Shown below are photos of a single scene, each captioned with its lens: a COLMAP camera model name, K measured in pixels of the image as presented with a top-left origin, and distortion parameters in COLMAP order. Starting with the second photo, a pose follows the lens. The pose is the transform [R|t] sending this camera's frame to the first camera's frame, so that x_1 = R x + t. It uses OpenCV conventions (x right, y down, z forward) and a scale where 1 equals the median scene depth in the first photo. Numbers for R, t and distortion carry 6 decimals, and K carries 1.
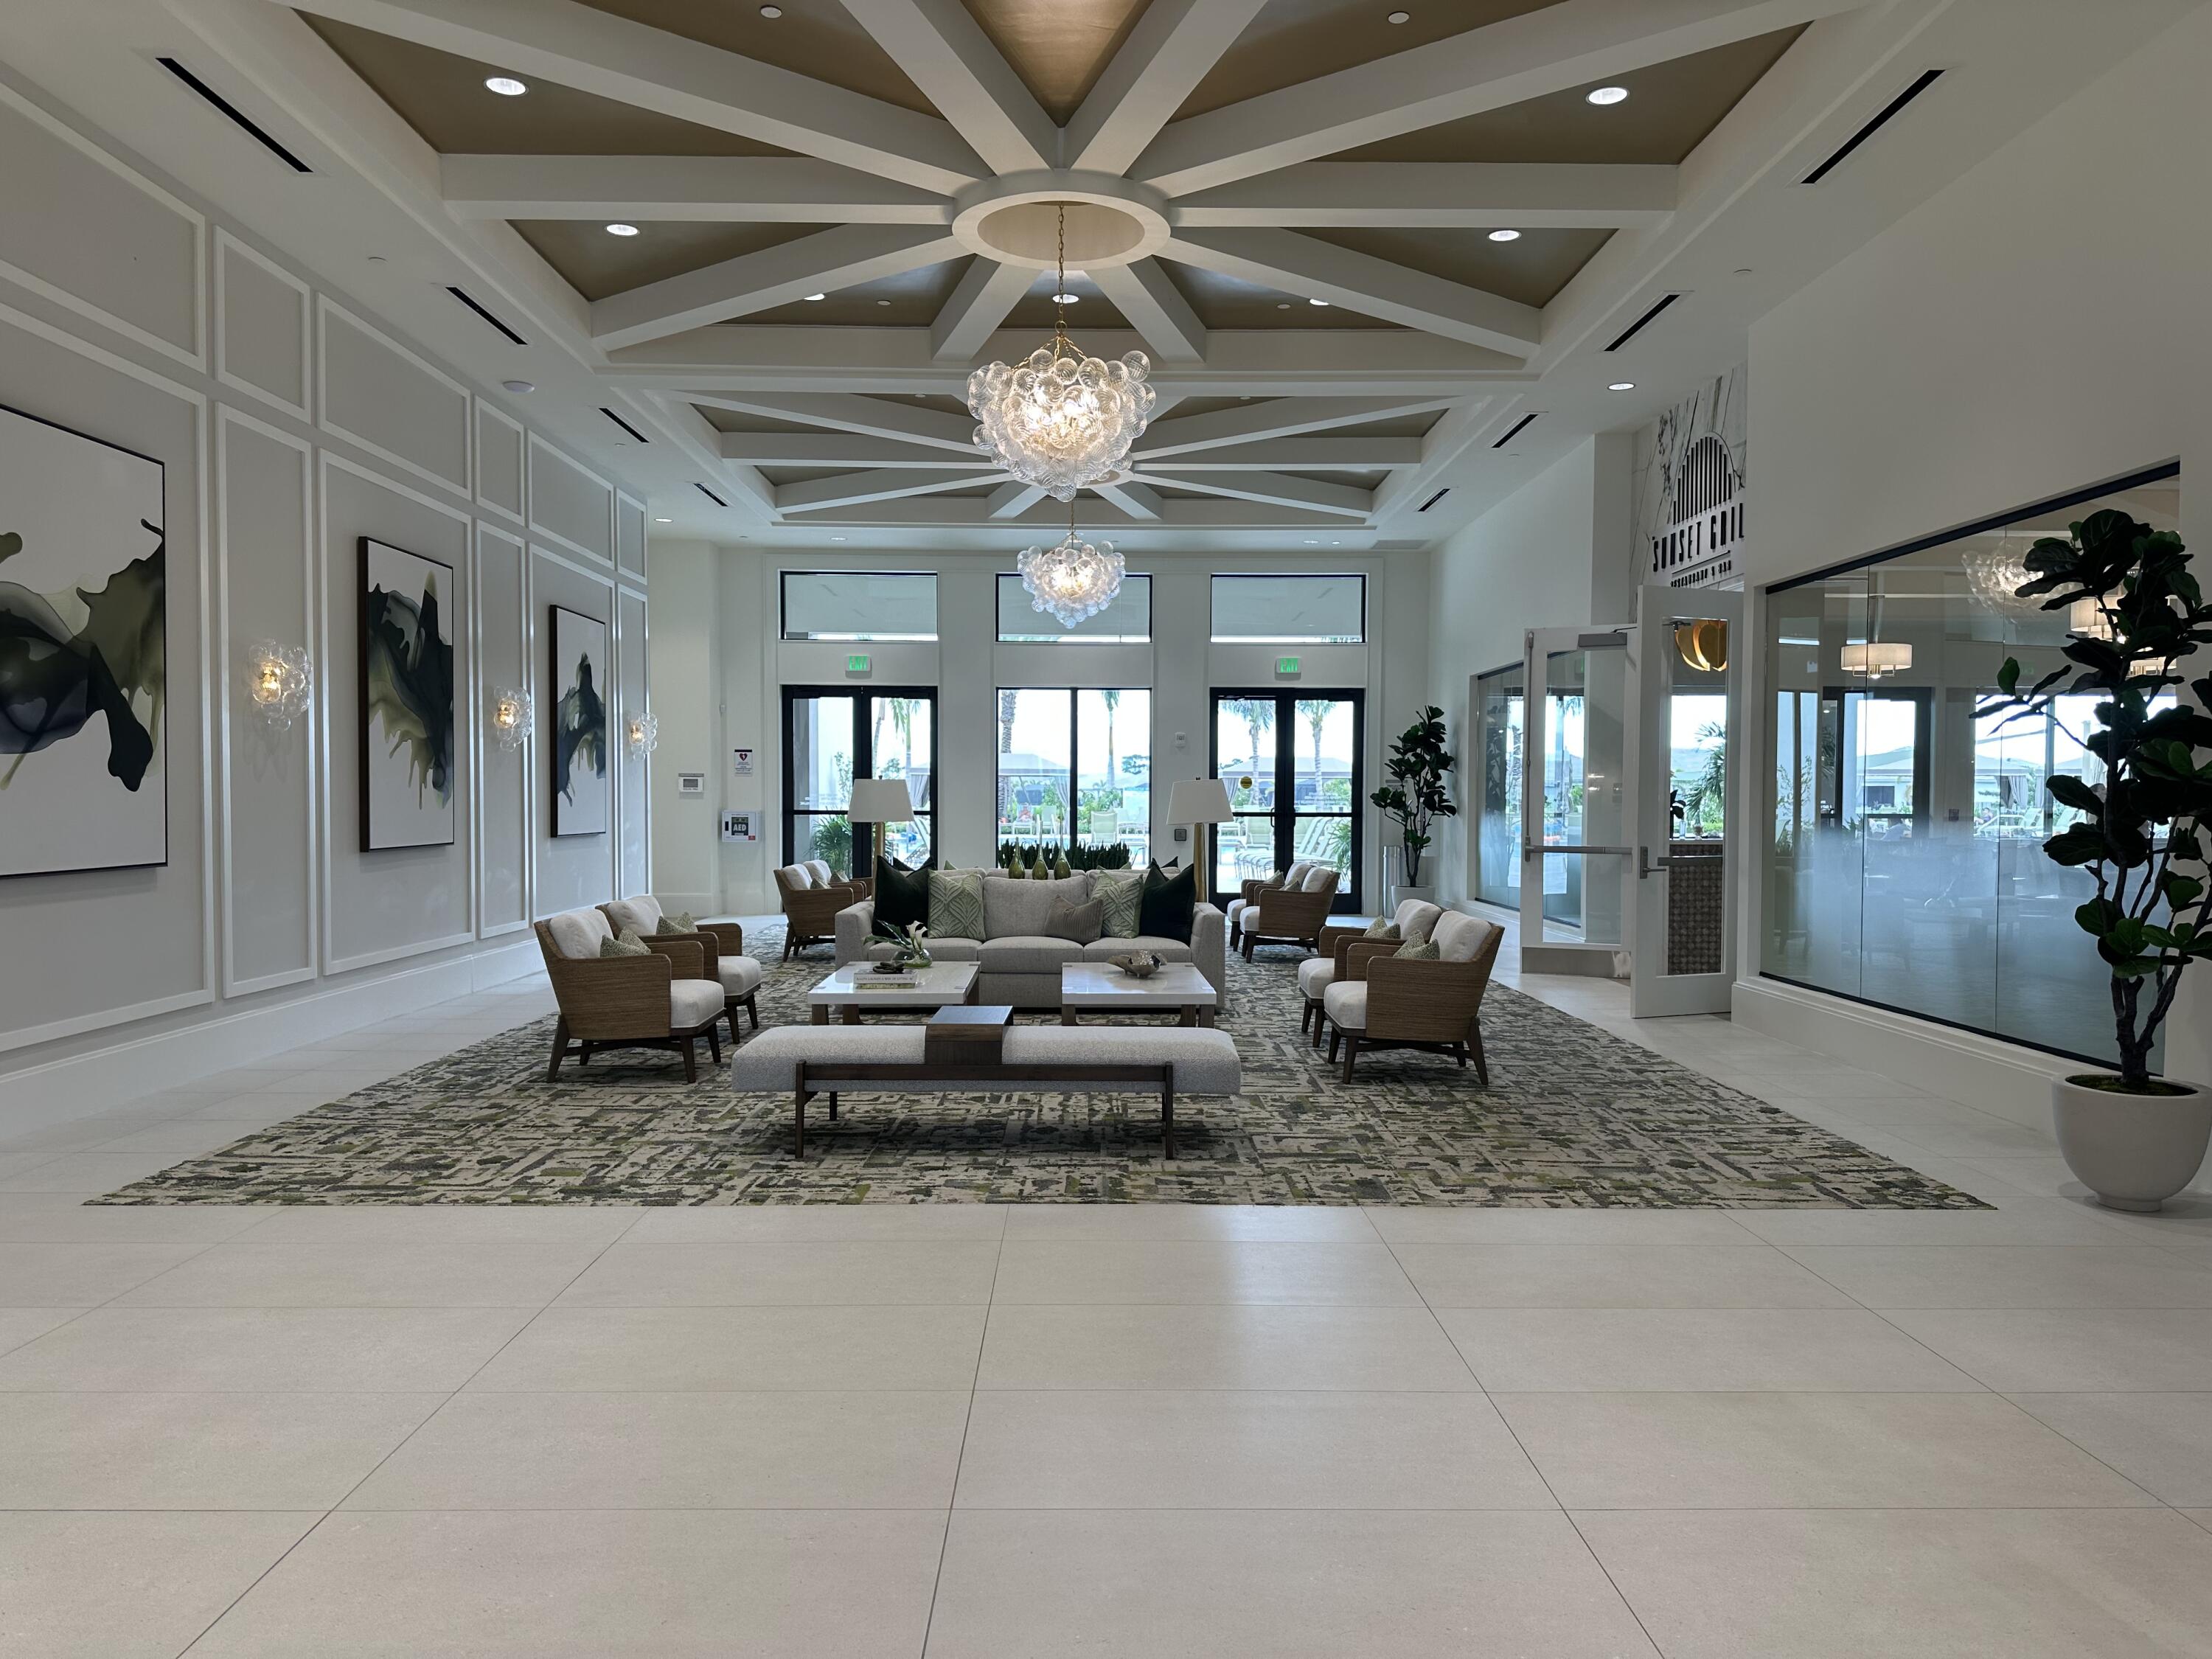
lens RADIAL K [[1542.5, 0, 1095.3], [0, 1542.5, 838.5], [0, 0, 1]] dist [0.049940, -0.002956]
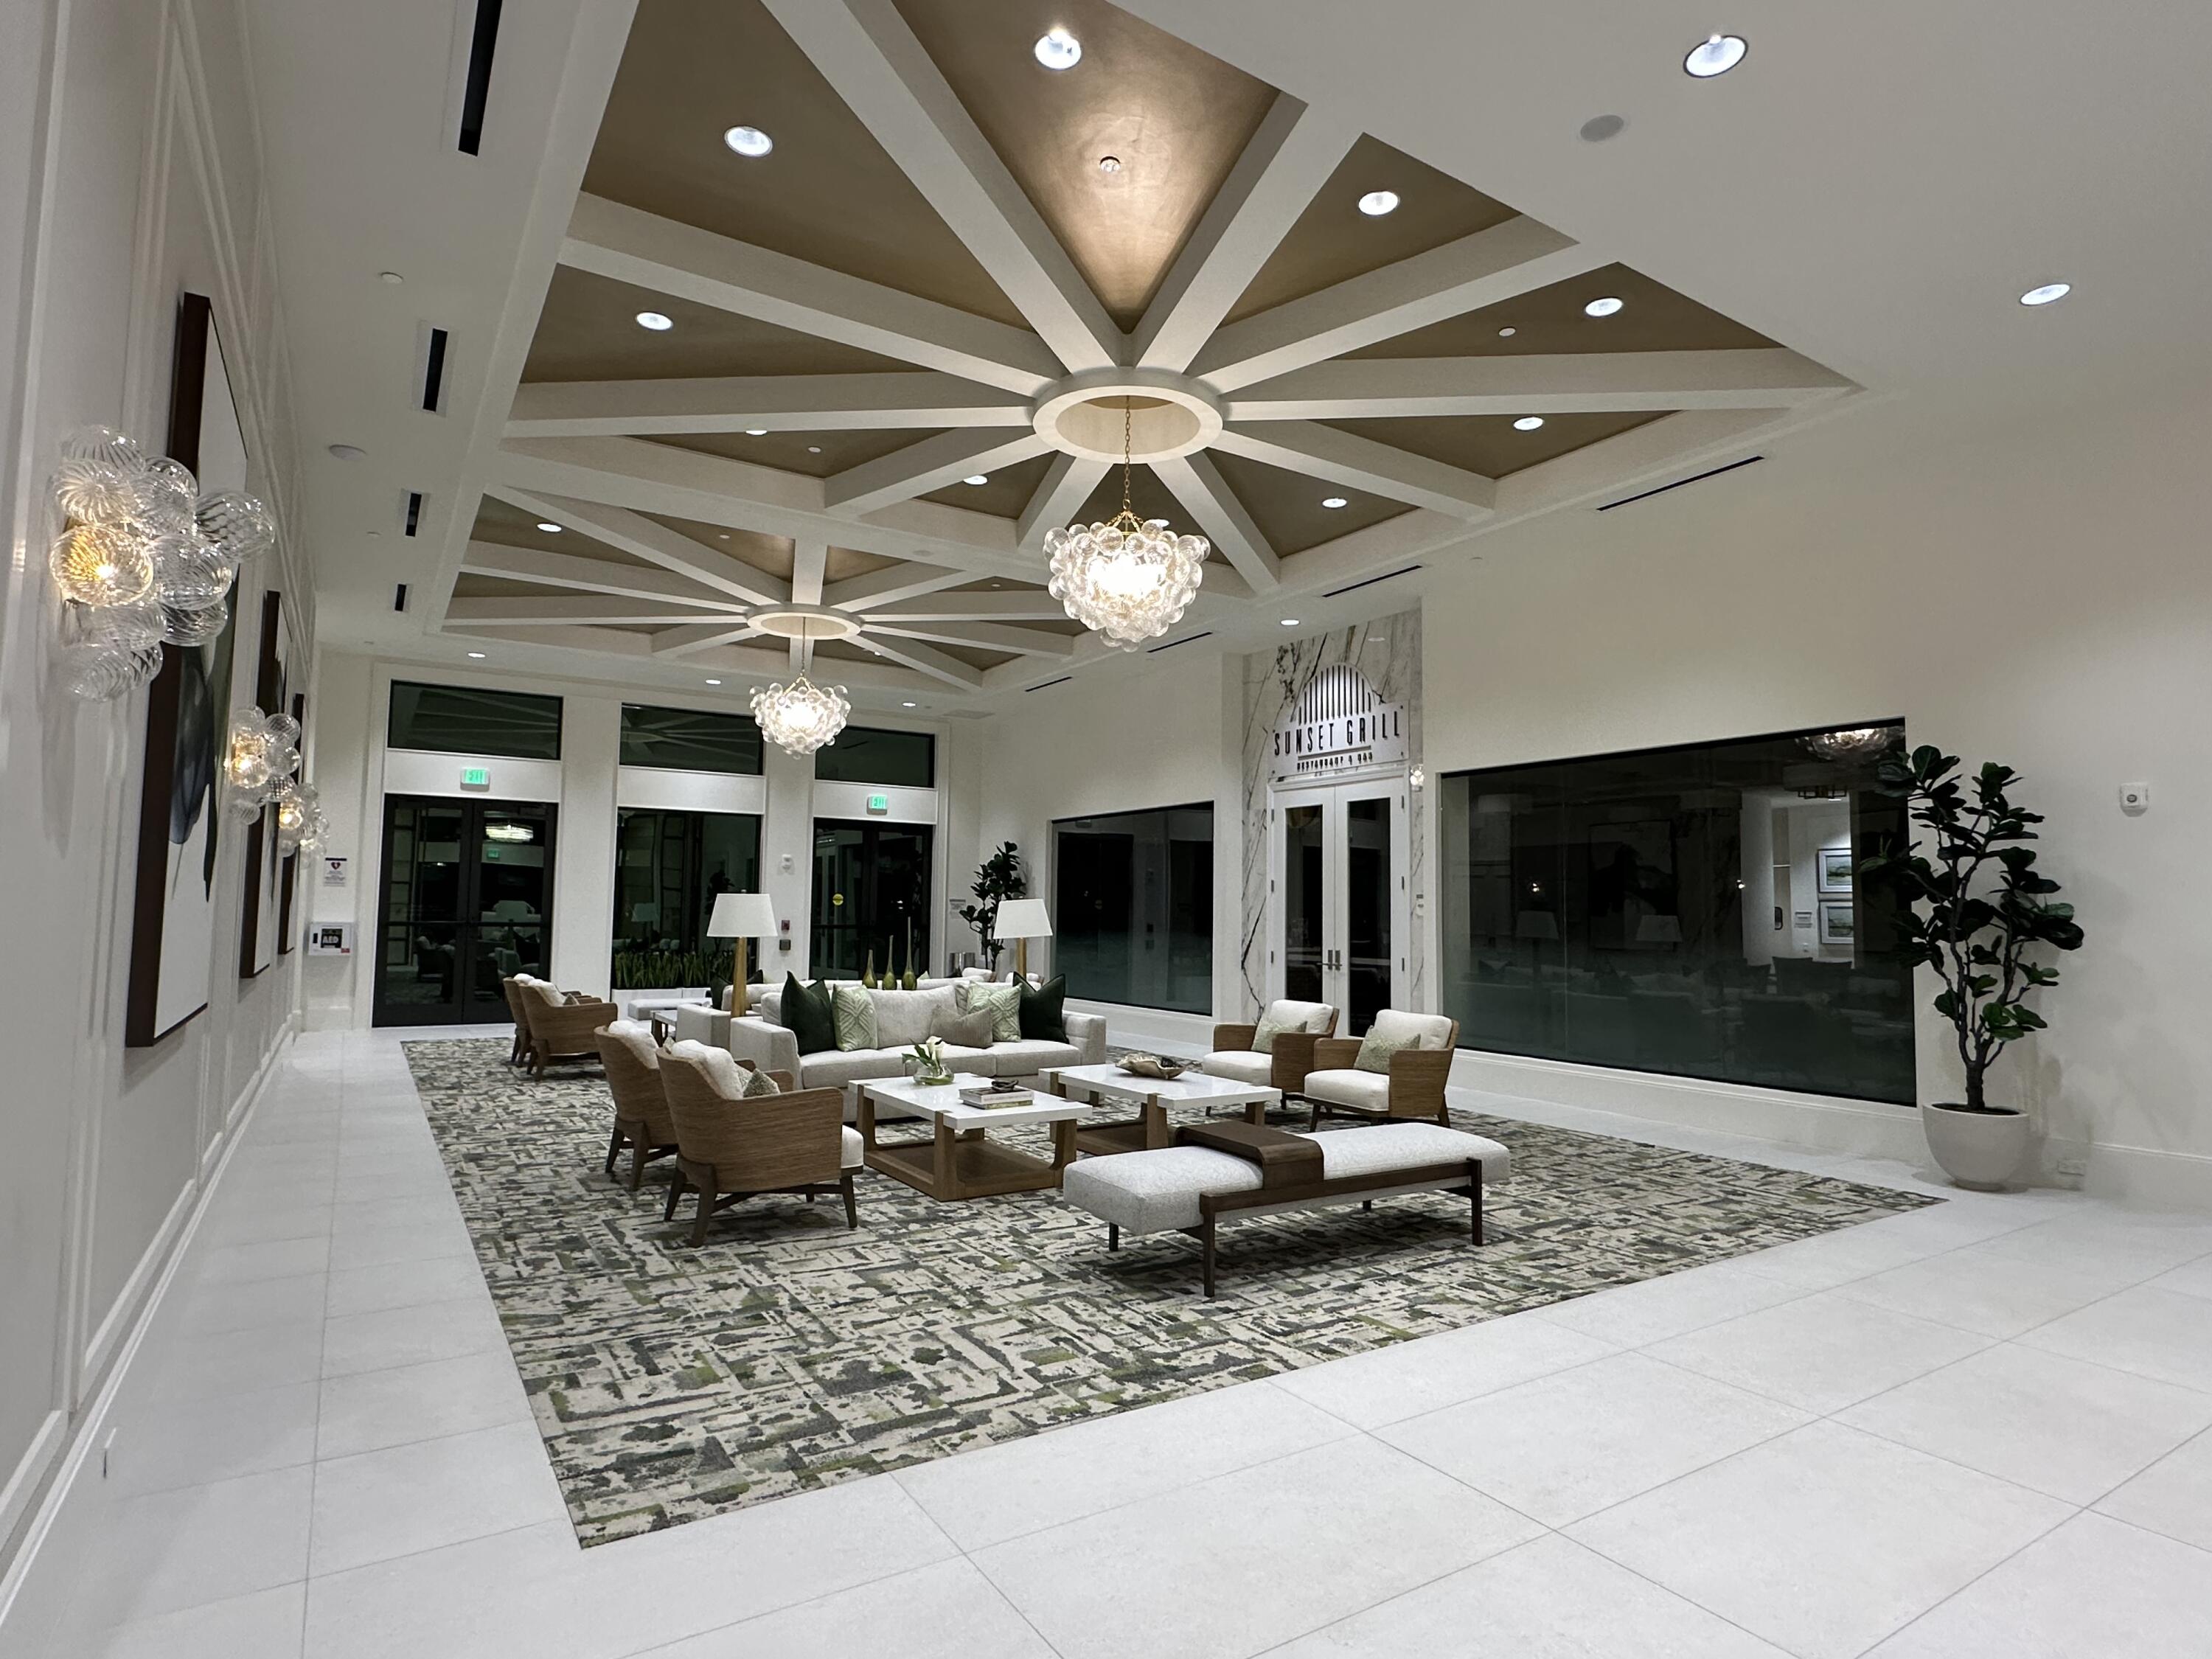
lens RADIAL K [[1179.3, 0, 1102.5], [0, 1179.3, 833.7], [0, 0, 1]] dist [0.001949, -0.000069]
pose [[0.849425, 0.044737, 0.525810, -0.481034], [0.003571, 0.995890, -0.090501, -0.009911], [-0.527698, 0.078751, 0.845774, 0.292877]]
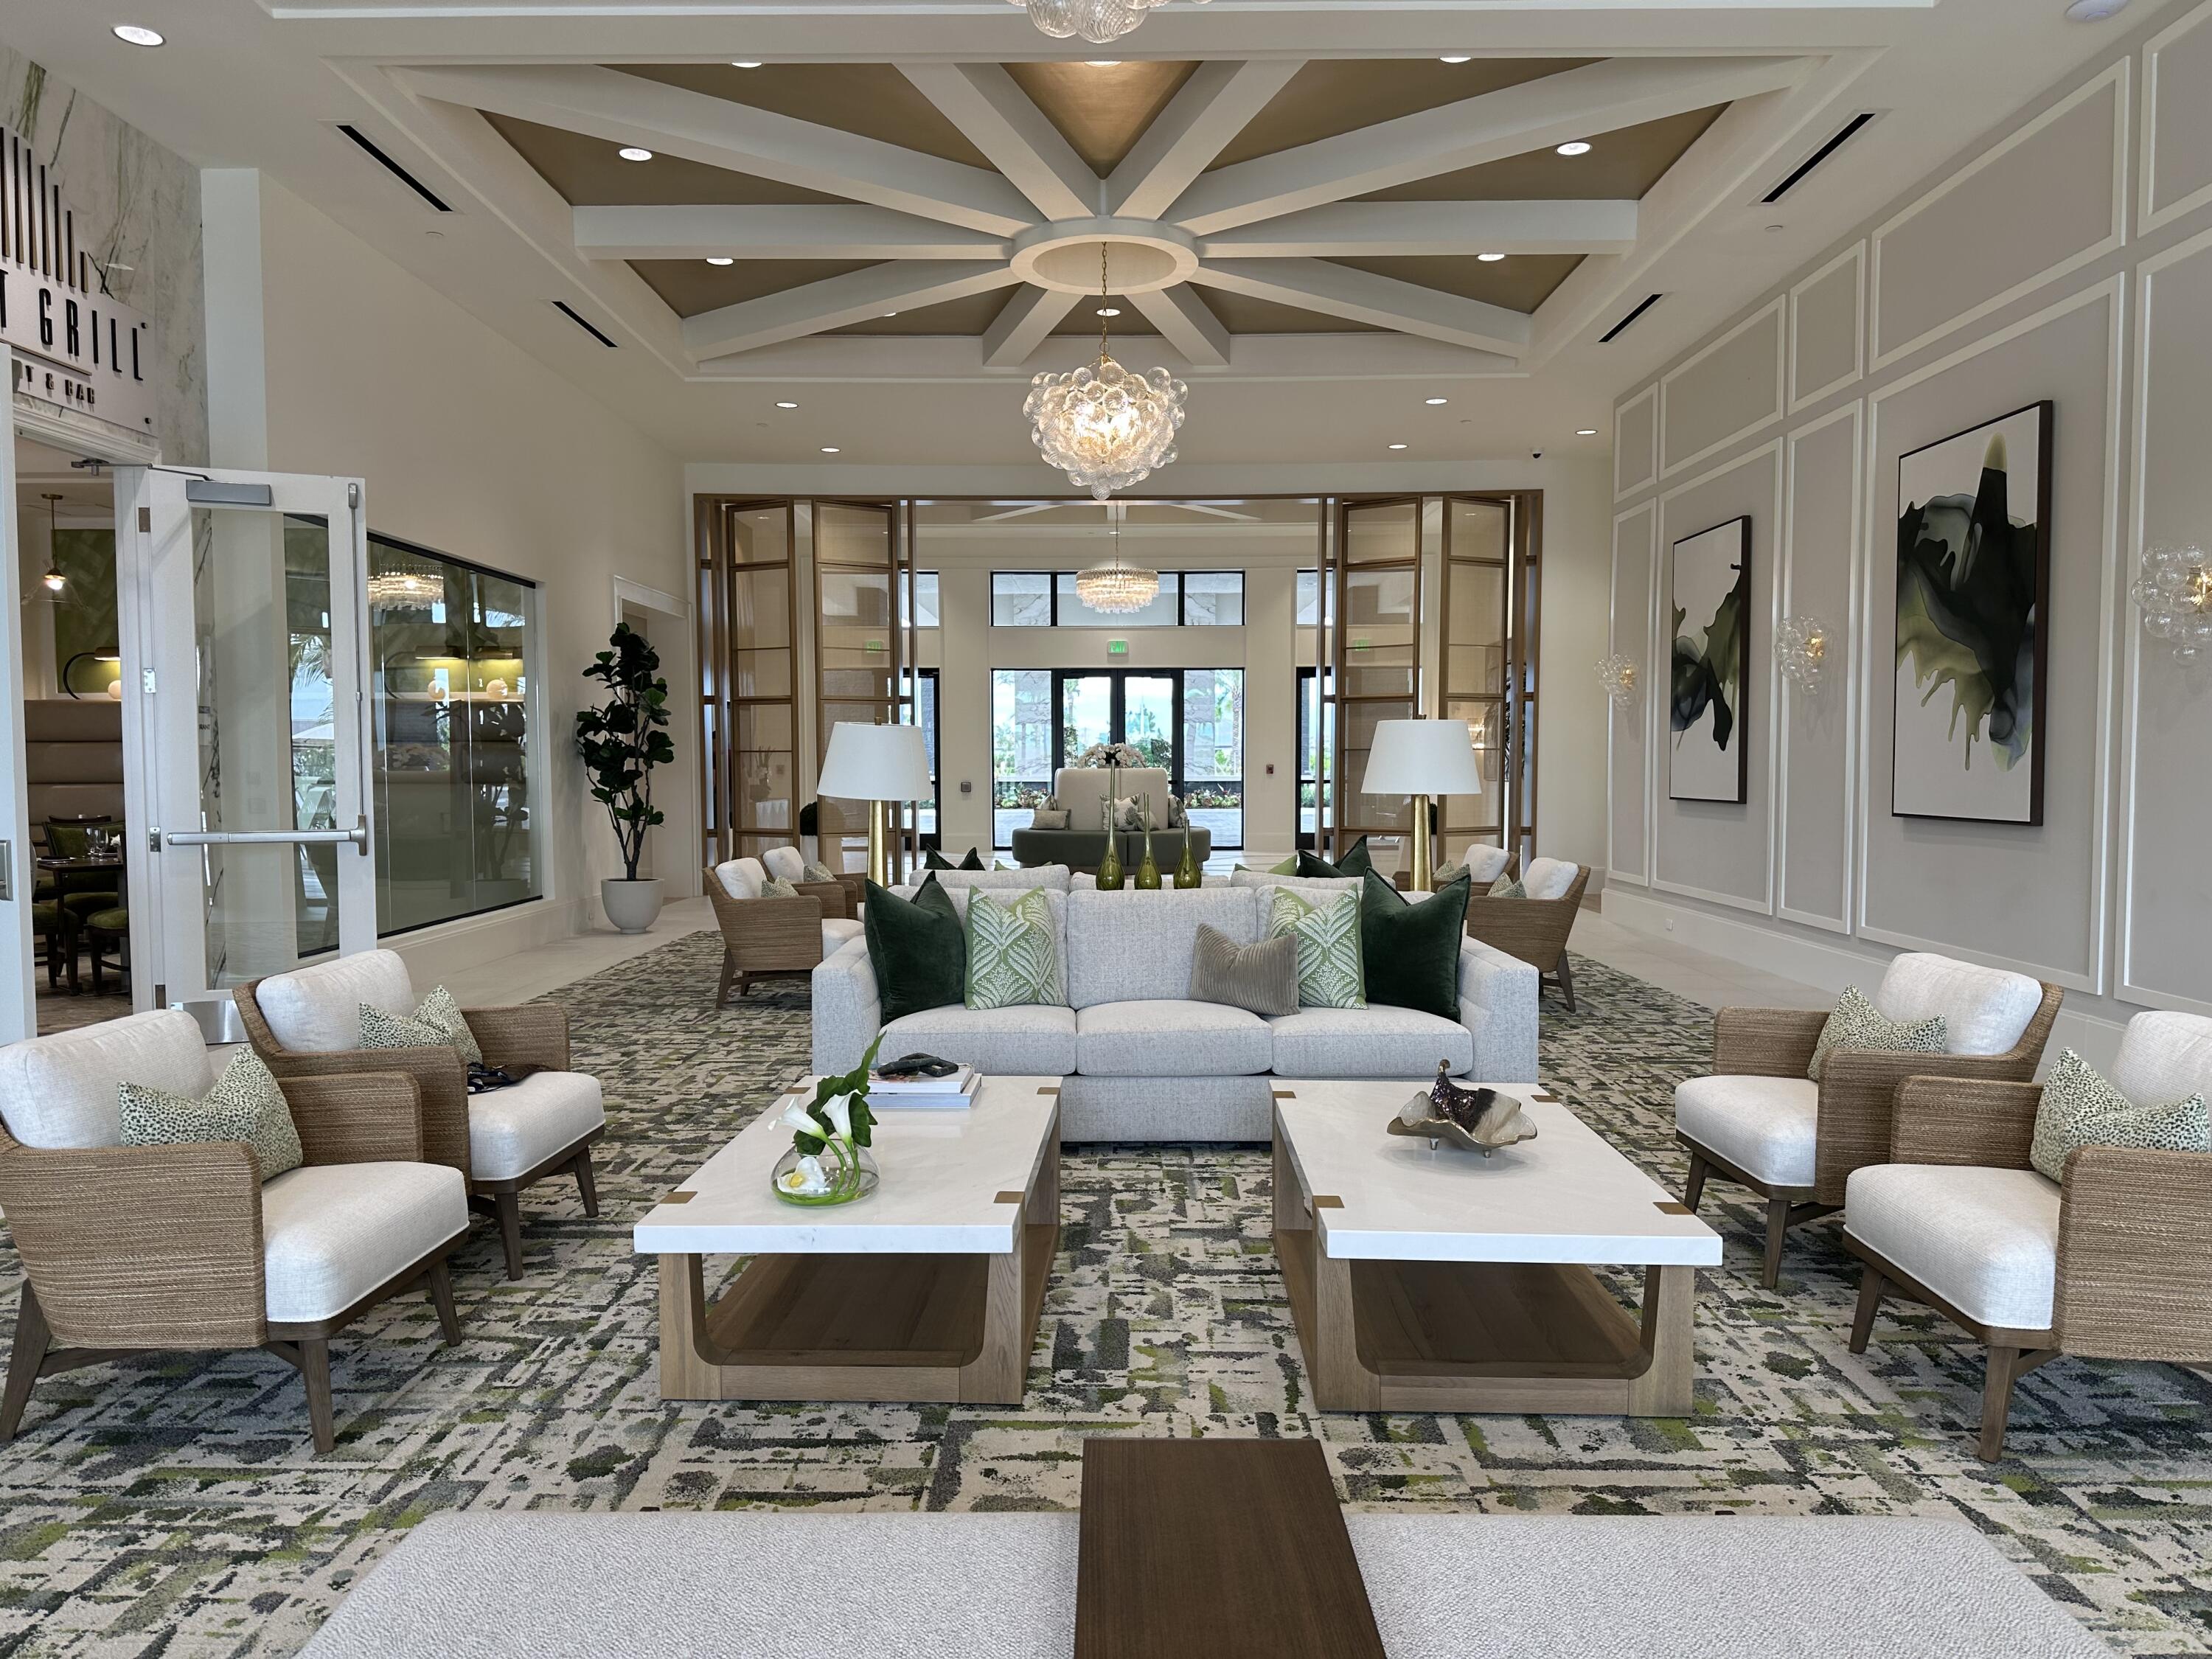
lens RADIAL K [[1542.5, 0, 1113.6], [0, 1542.5, 825.8], [0, 0, 1]] dist [0.049940, -0.002956]
pose [[0.999813, -0.007841, -0.017692, 0.002068], [0.008180, 0.999782, 0.019186, 0.004678], [0.017537, -0.019327, 0.999659, -0.157949]]
